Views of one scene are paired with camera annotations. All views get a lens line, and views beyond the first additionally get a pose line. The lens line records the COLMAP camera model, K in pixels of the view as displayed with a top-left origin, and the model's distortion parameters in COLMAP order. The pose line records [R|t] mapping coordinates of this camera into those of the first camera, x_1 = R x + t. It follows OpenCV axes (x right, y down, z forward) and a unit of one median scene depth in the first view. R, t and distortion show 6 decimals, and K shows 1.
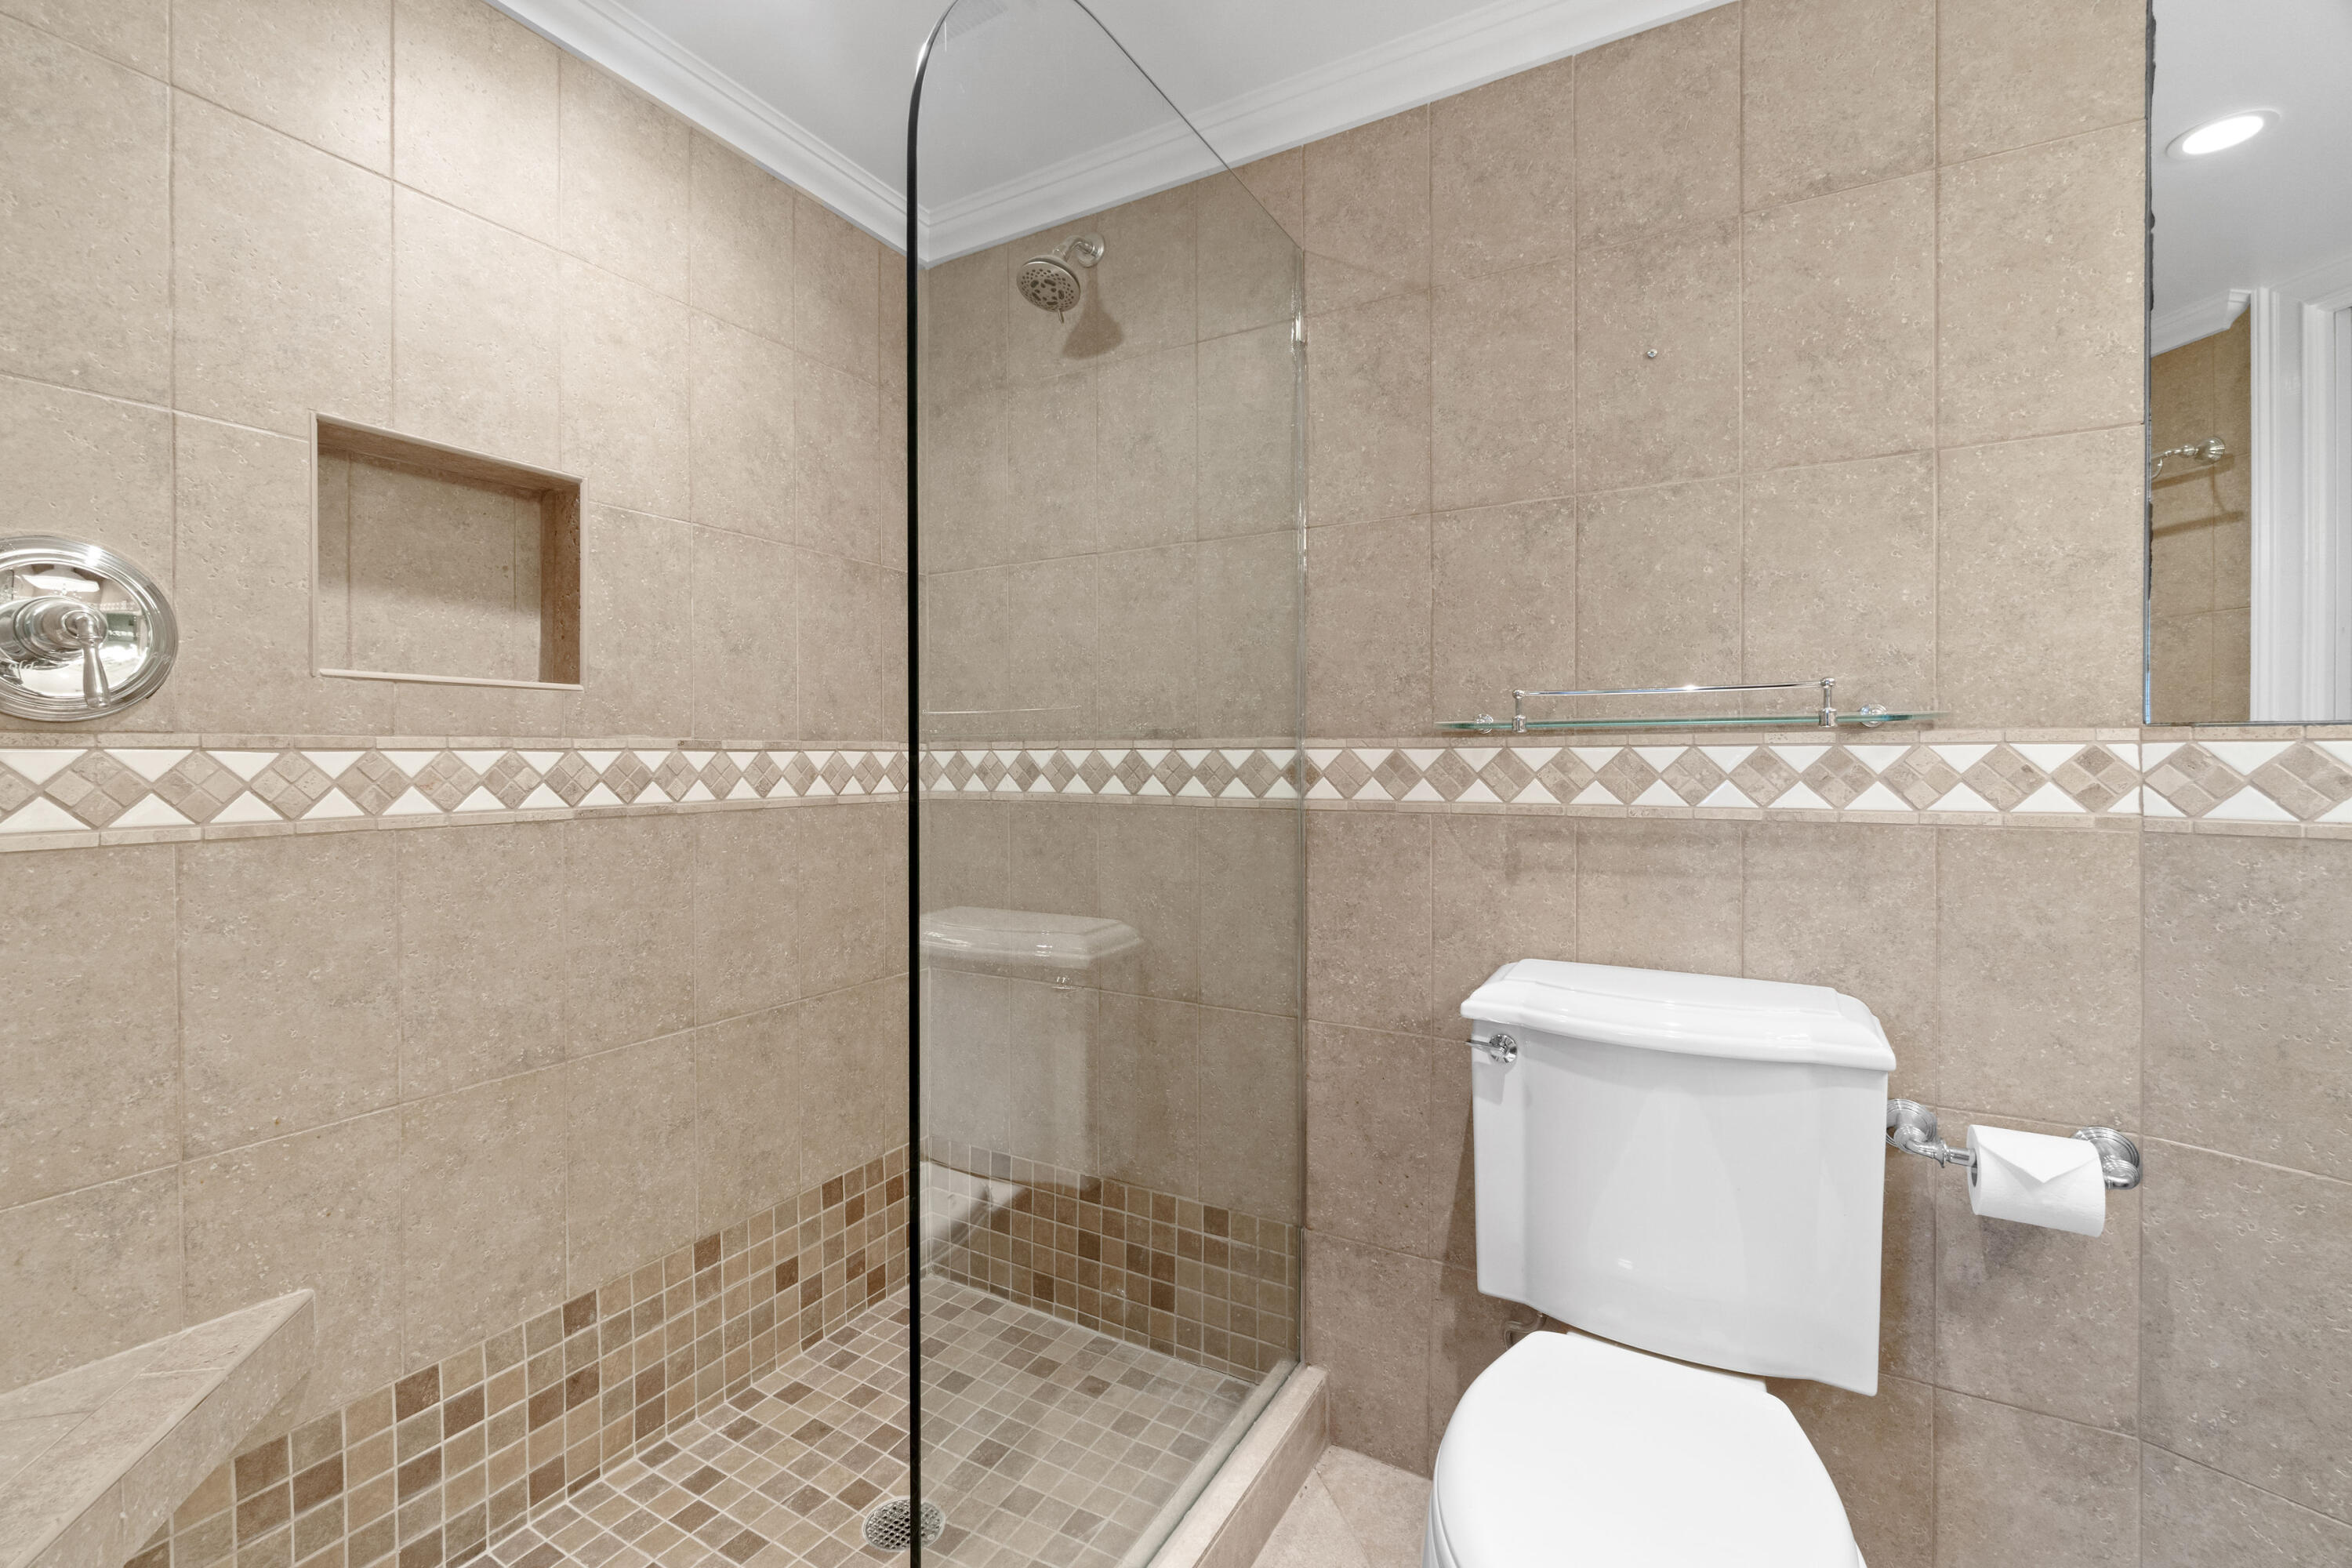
lens RADIAL K [[1011.8, 0, 1151.2], [0, 1011.8, 767.6], [0, 0, 1]] dist [-0.017281, 0.001752]
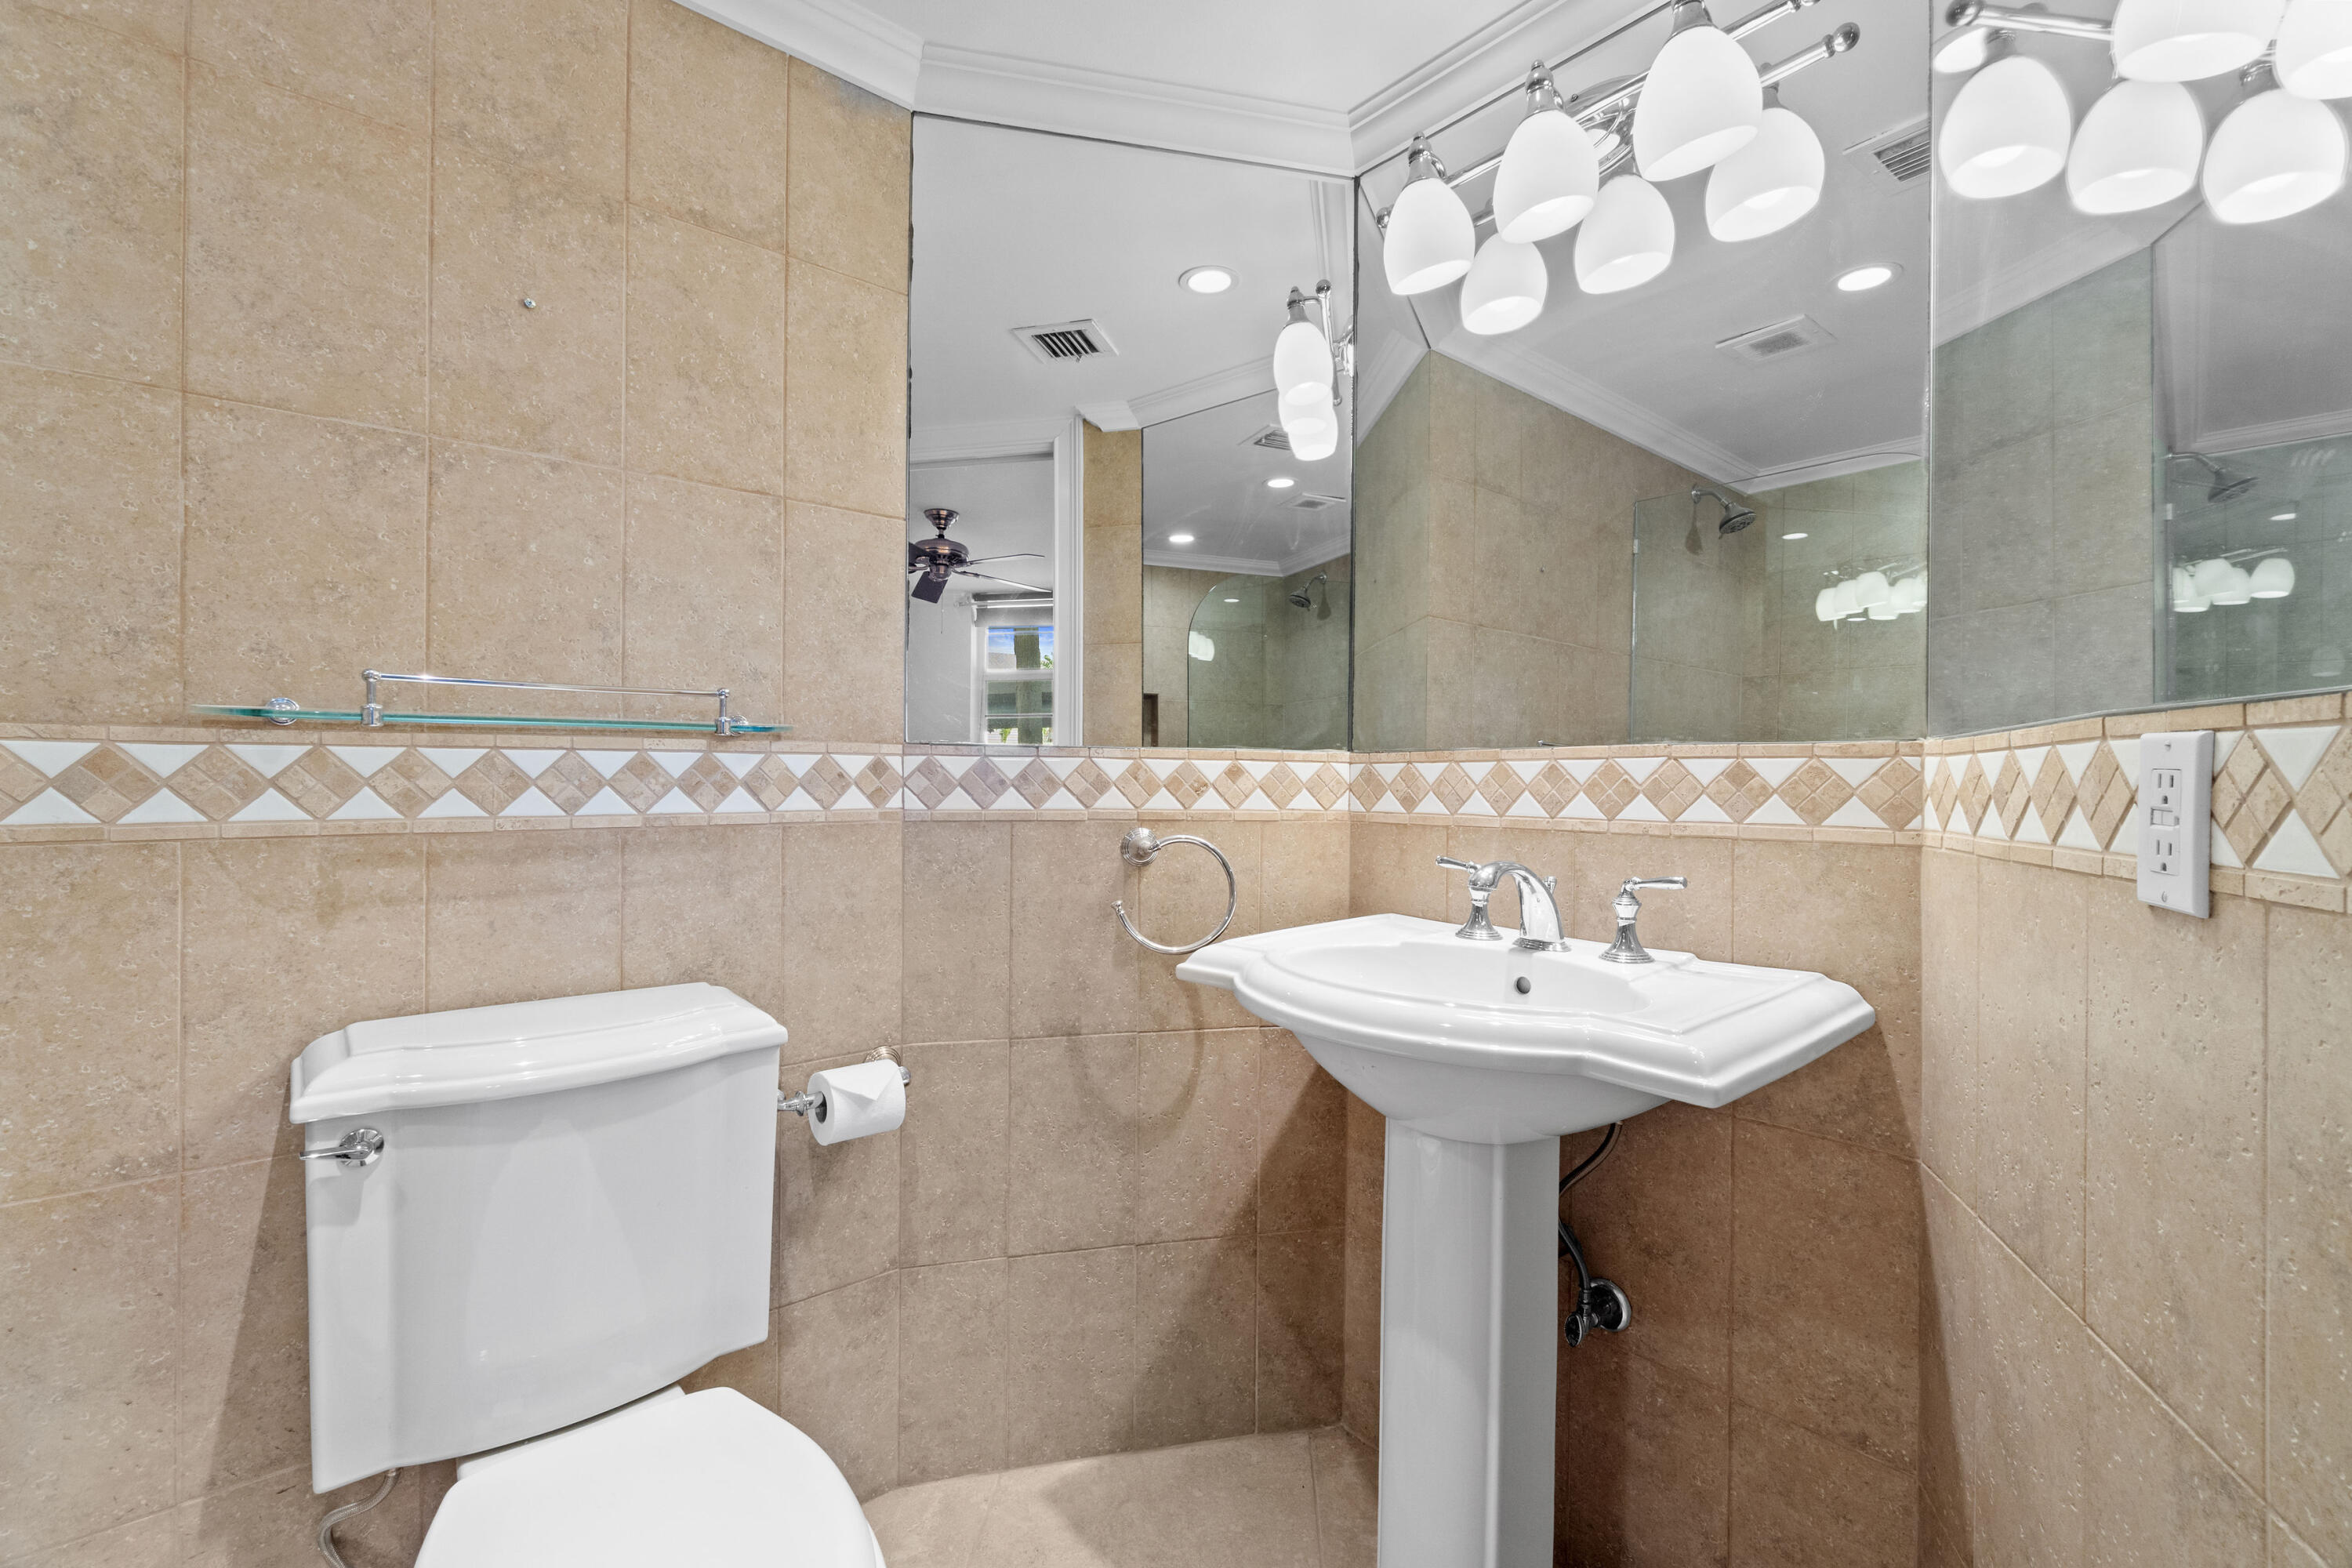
lens RADIAL K [[1011.8, 0, 1156.8], [0, 1011.8, 777.0], [0, 0, 1]] dist [-0.017281, 0.001752]
pose [[0.309721, -0.002259, 0.950825, -0.177001], [-0.003140, 0.999989, 0.003399, -0.001238], [-0.950822, -0.004038, 0.309711, 0.212763]]
